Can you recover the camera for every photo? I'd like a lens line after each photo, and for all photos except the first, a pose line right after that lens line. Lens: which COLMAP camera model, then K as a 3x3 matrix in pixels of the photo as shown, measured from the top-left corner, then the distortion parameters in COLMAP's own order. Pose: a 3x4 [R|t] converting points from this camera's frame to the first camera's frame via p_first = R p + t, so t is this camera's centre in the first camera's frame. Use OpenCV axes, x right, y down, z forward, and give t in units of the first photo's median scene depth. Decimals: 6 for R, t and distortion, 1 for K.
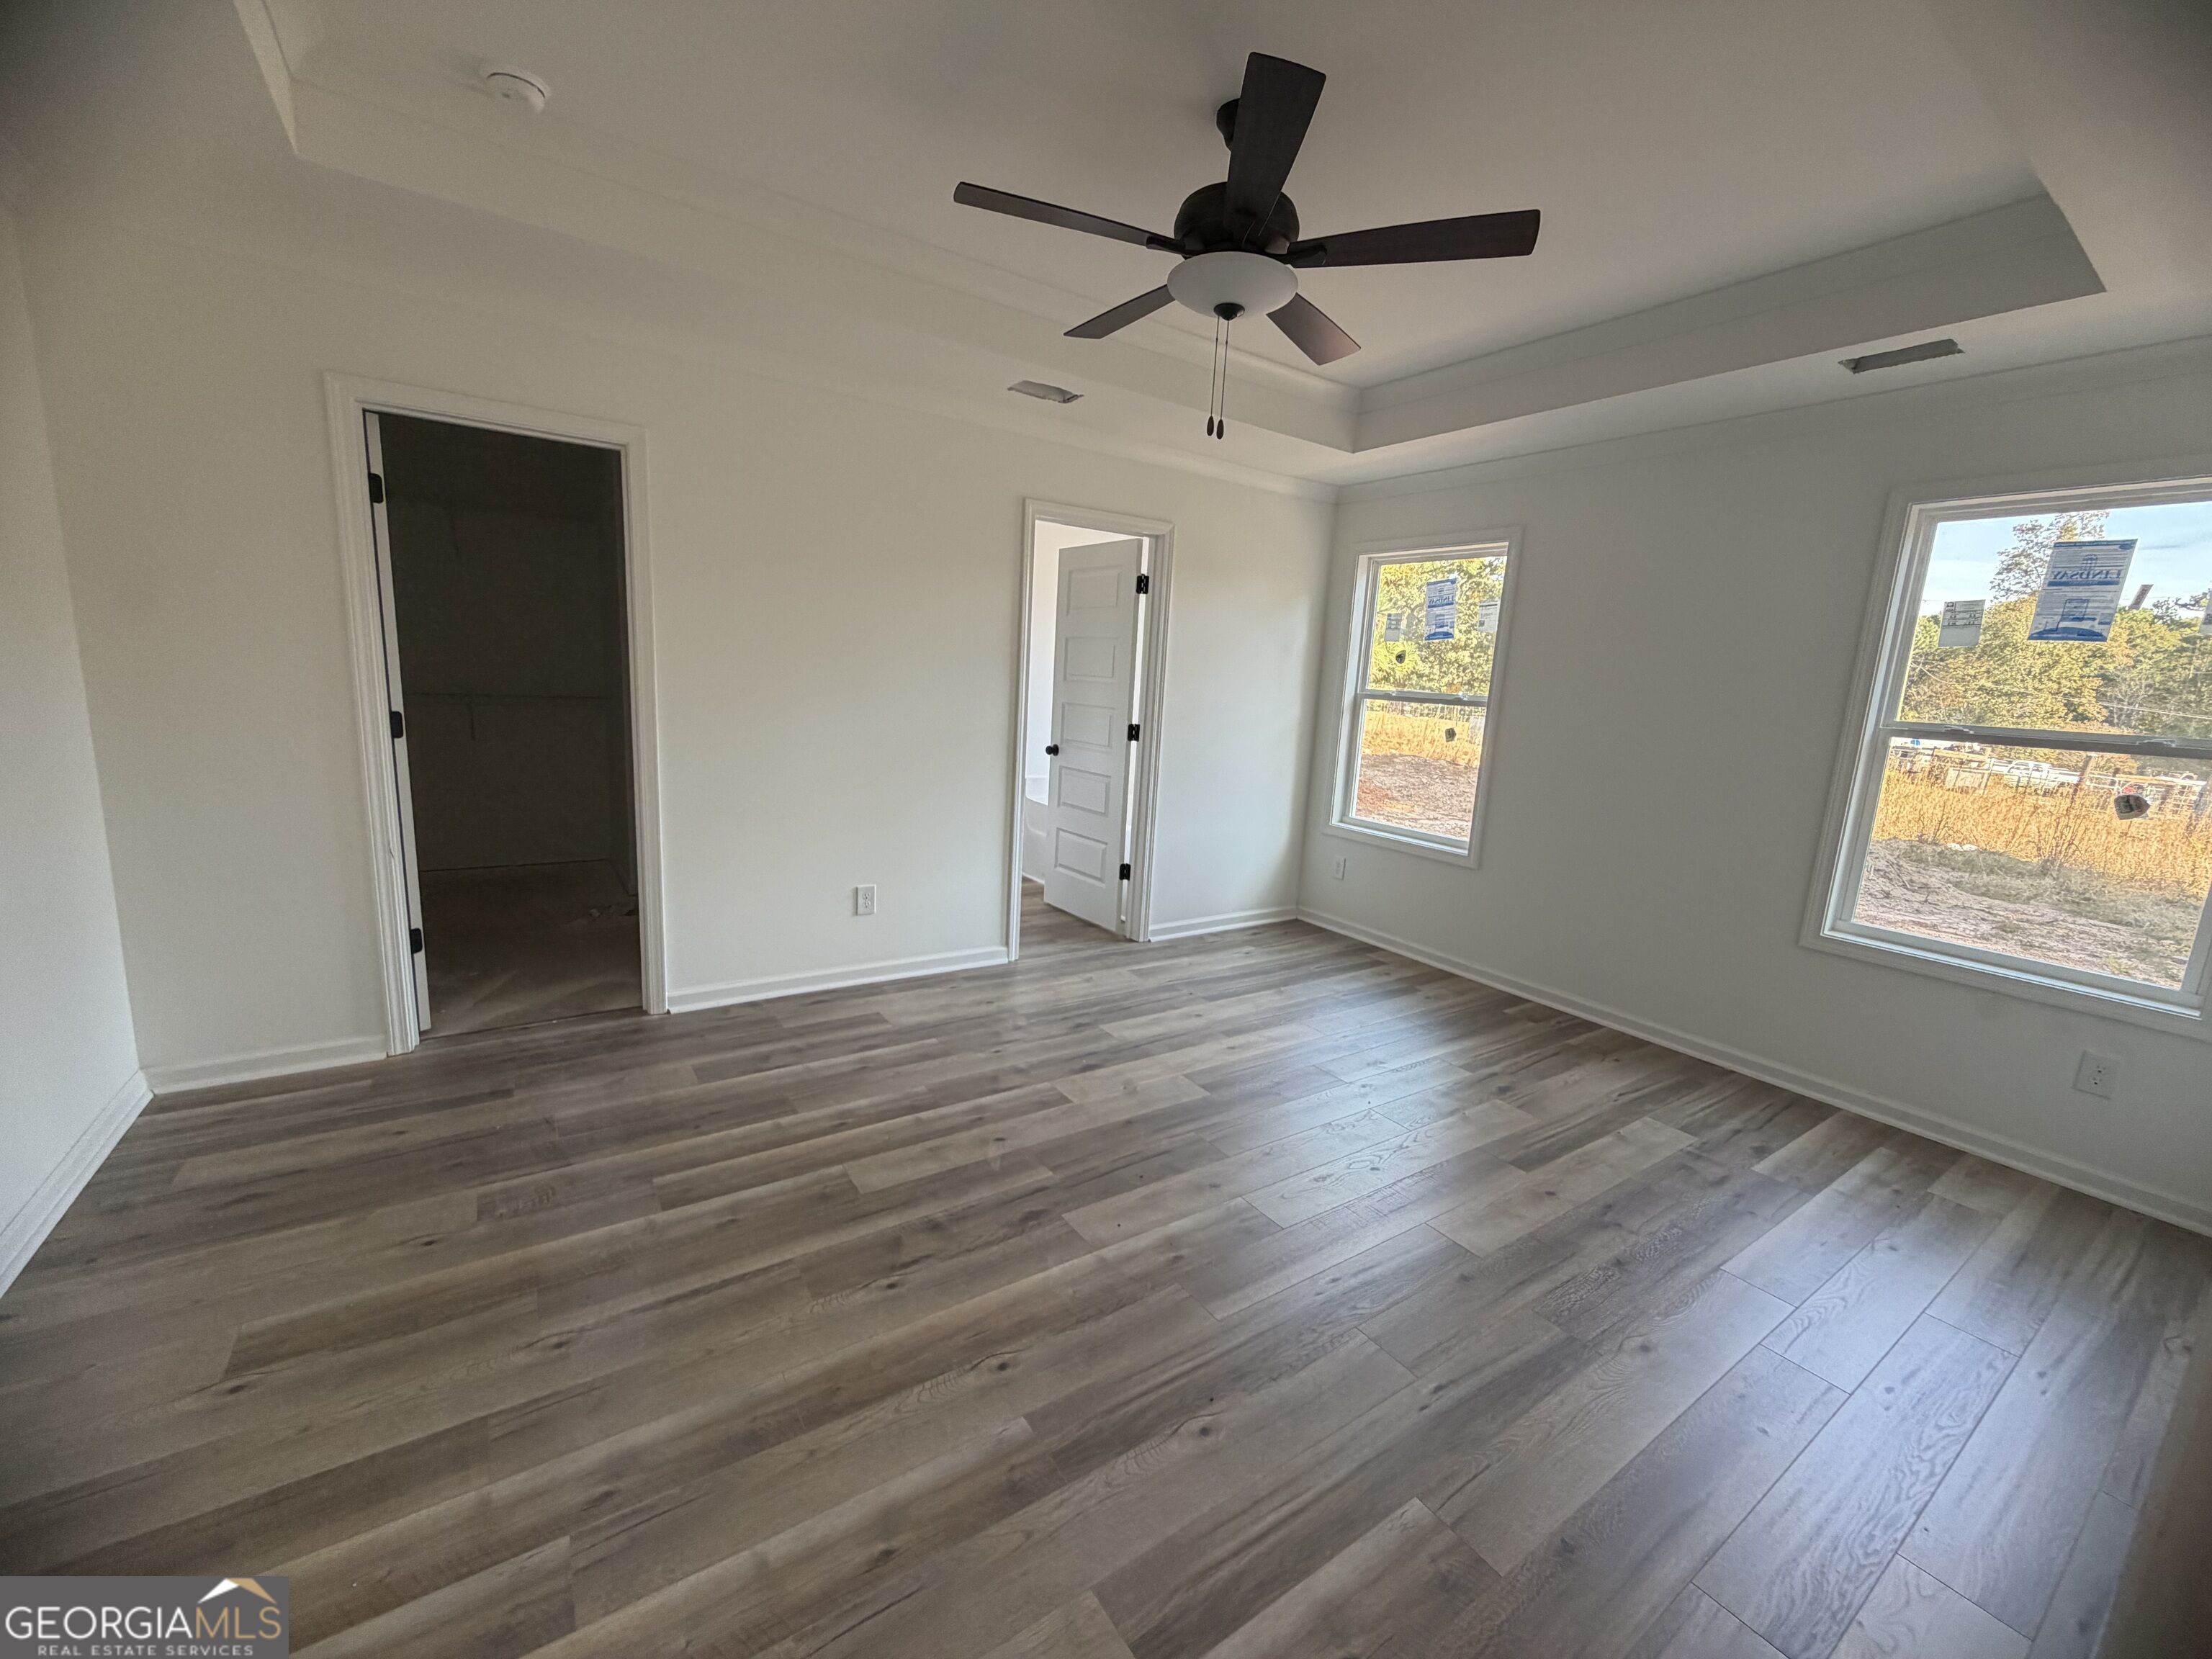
lens RADIAL K [[883.6, 0, 1099.3], [0, 883.6, 833.2], [0, 0, 1]] dist [0.001178, 0.000067]
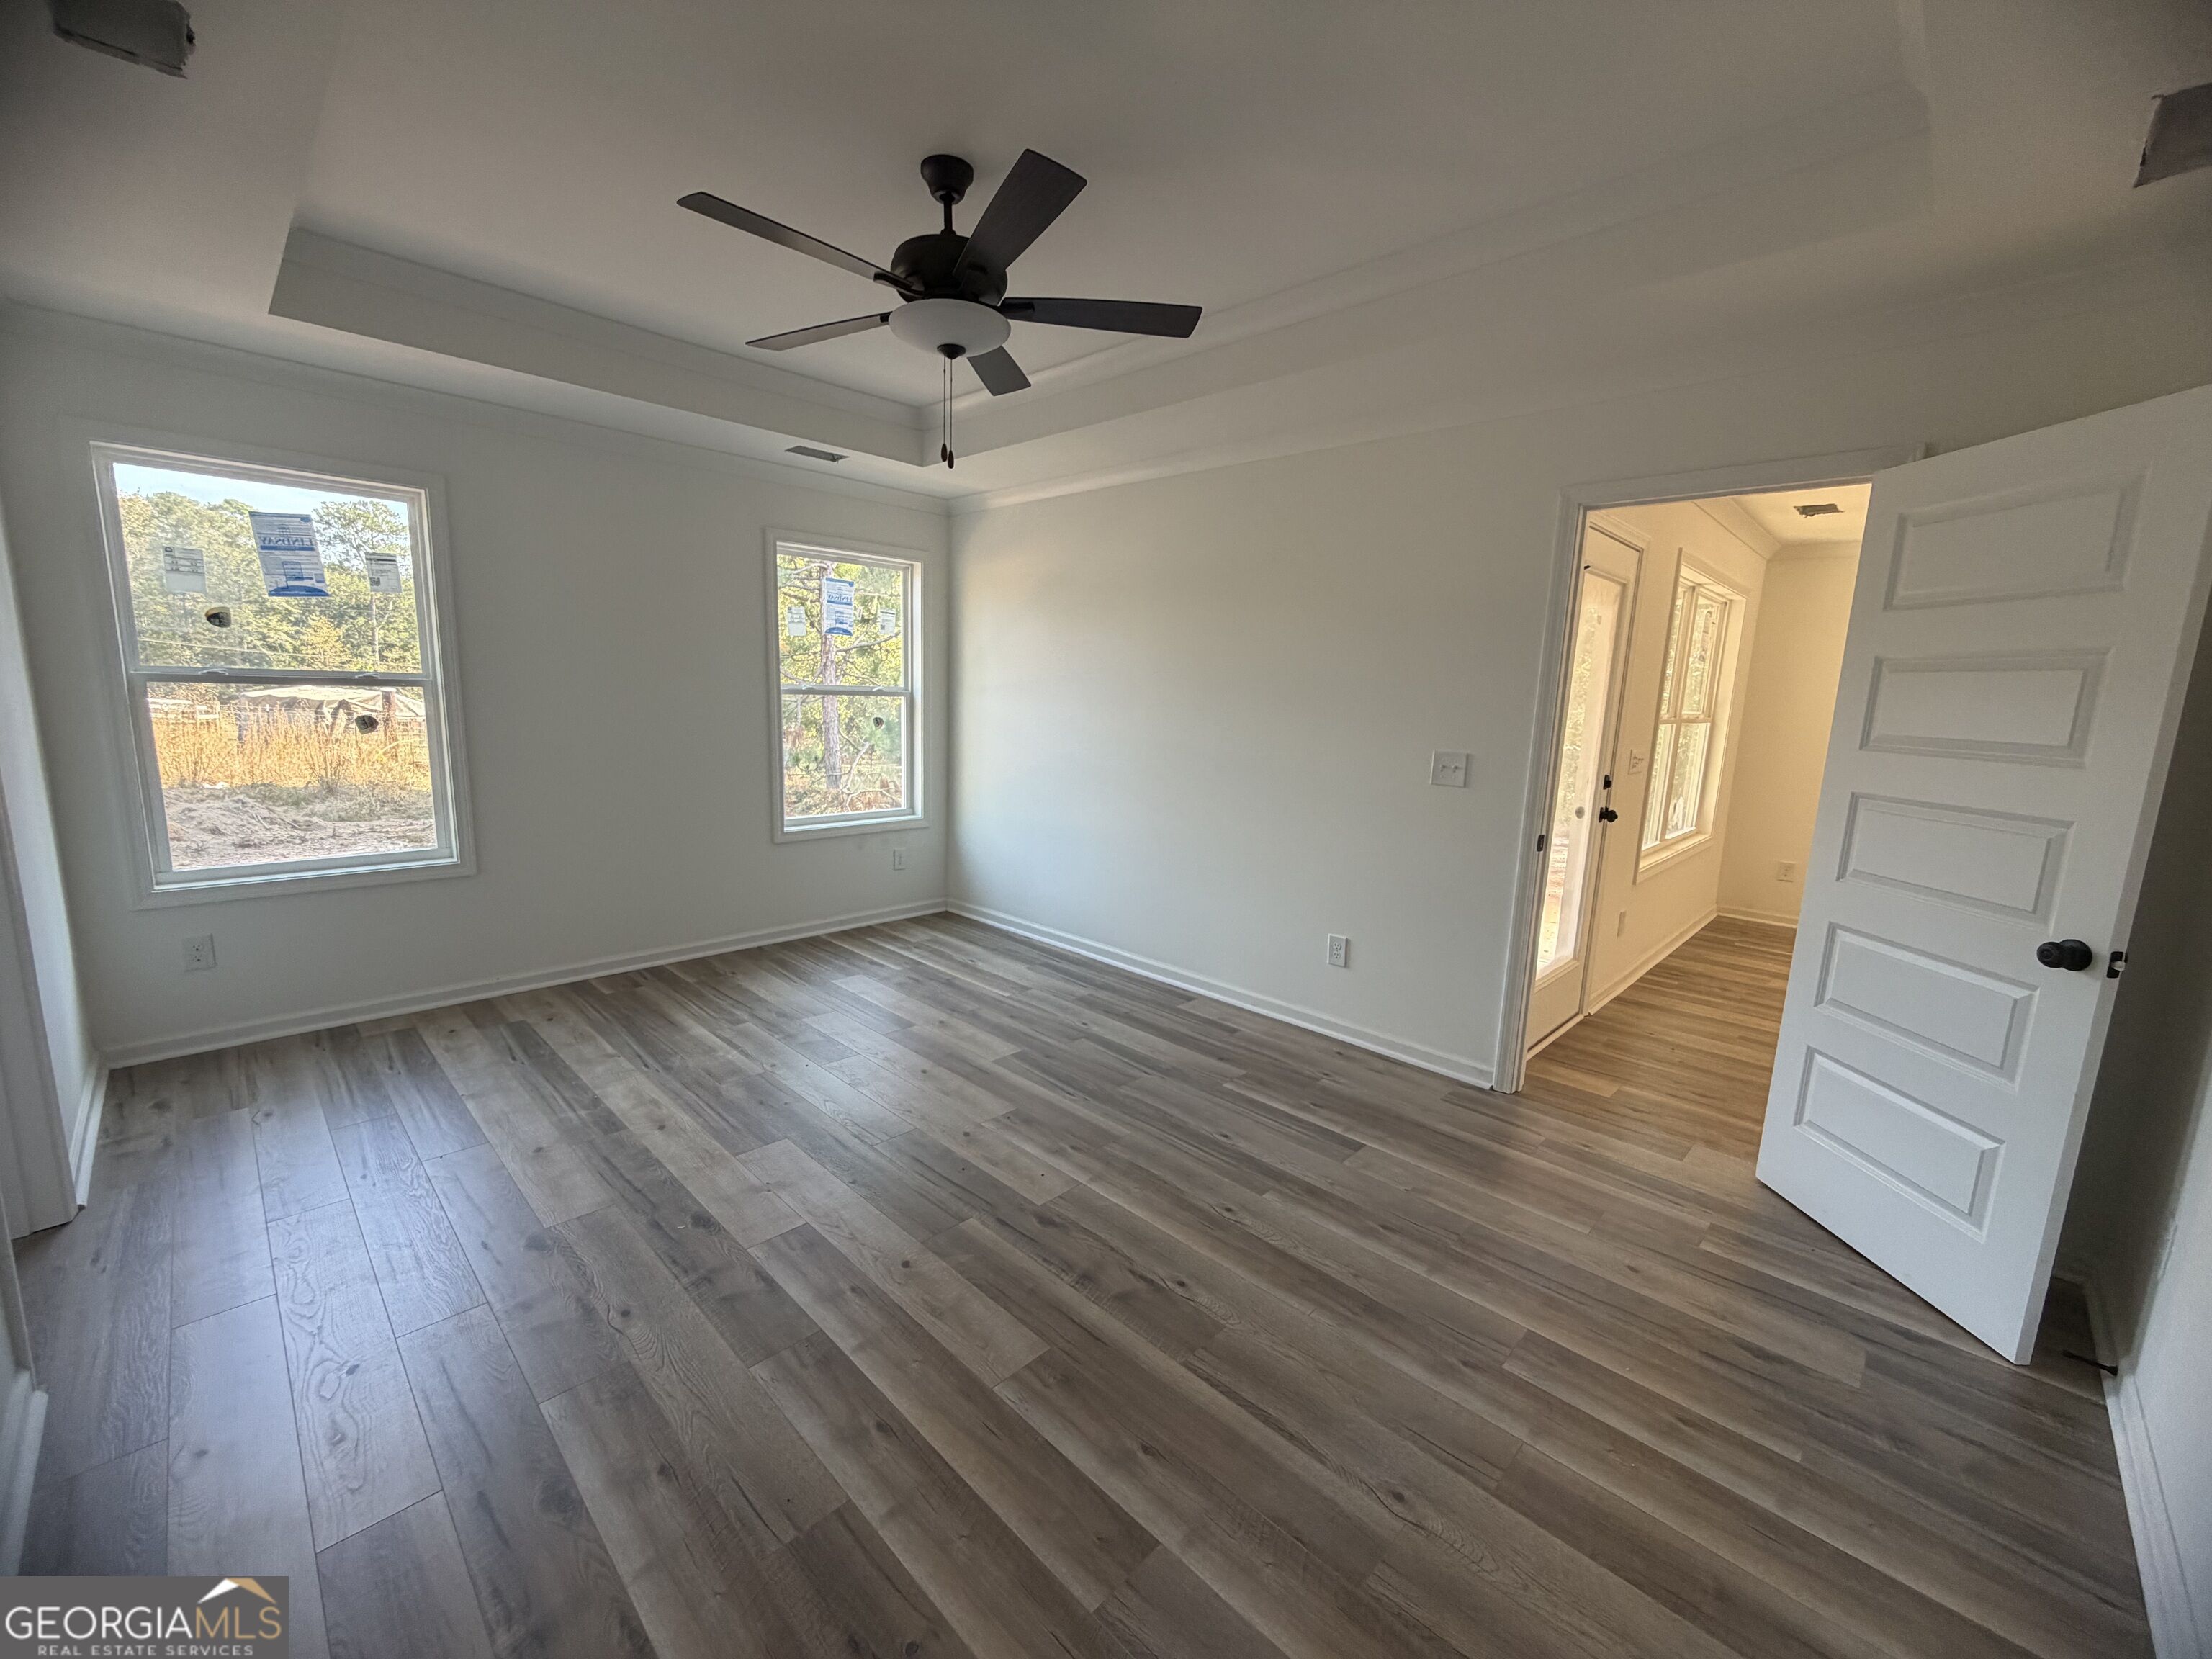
lens RADIAL K [[883.6, 0, 1099.3], [0, 883.6, 833.2], [0, 0, 1]] dist [0.001178, 0.000067]
pose [[-0.198988, -0.221321, 0.954684, -0.933049], [0.133447, 0.958972, 0.250130, -0.242922], [-0.970874, 0.177173, -0.161289, 0.981556]]
